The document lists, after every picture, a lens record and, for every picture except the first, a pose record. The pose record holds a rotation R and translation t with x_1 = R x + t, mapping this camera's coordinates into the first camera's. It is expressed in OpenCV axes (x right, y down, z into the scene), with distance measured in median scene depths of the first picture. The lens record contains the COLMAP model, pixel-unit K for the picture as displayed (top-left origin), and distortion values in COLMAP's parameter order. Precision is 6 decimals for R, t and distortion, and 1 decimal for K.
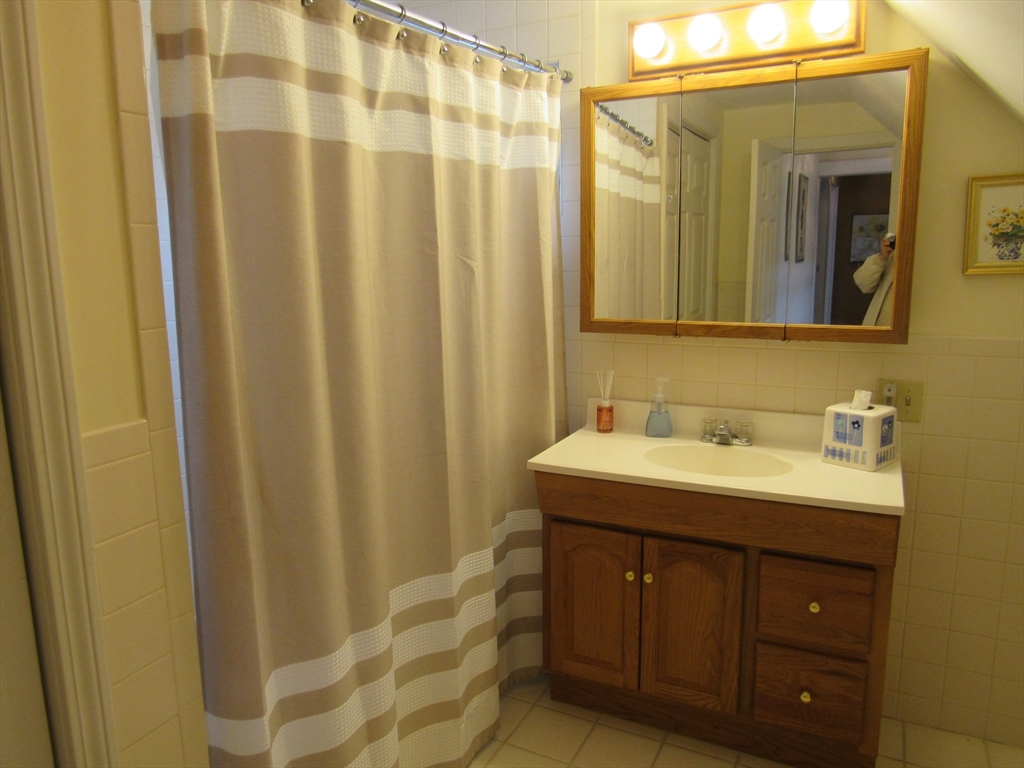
lens RADIAL K [[731.9, 0, 512.0], [0, 731.9, 384.0], [0, 0, 1]] dist [-0.018678, 0.005464]
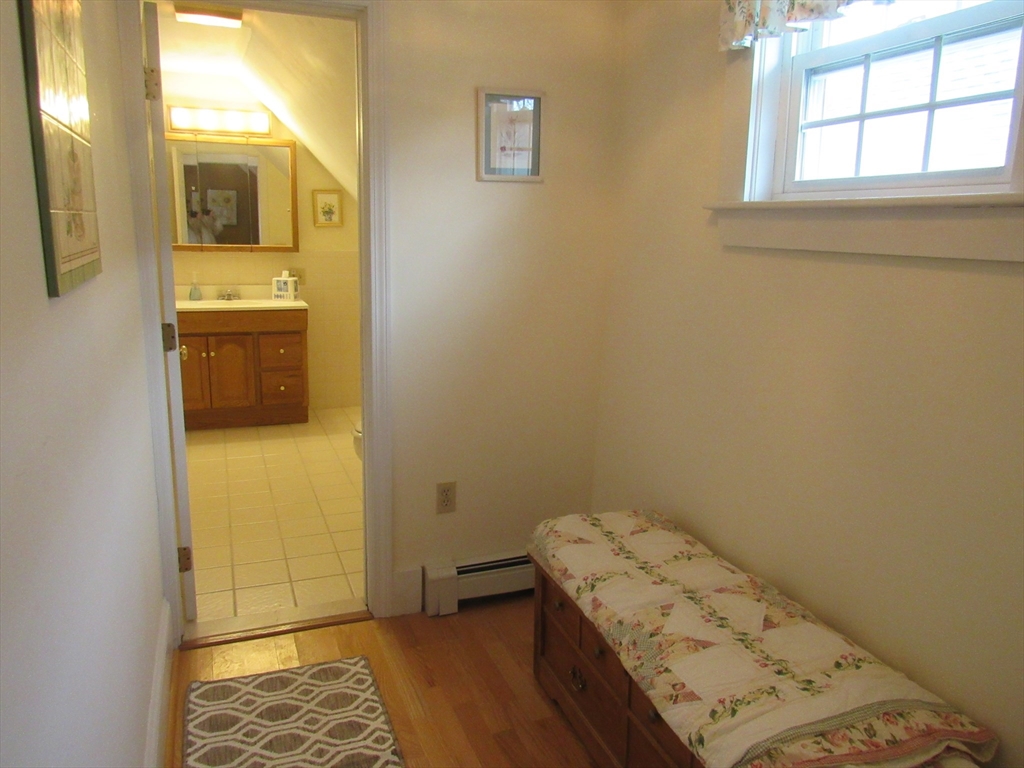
lens RADIAL K [[731.9, 0, 512.0], [0, 731.9, 384.0], [0, 0, 1]] dist [-0.018678, 0.005464]
pose [[0.658435, -0.126186, 0.741984, -0.948791], [0.094975, 0.991895, 0.084406, 0.263005], [-0.746621, 0.014894, 0.665083, -1.293482]]
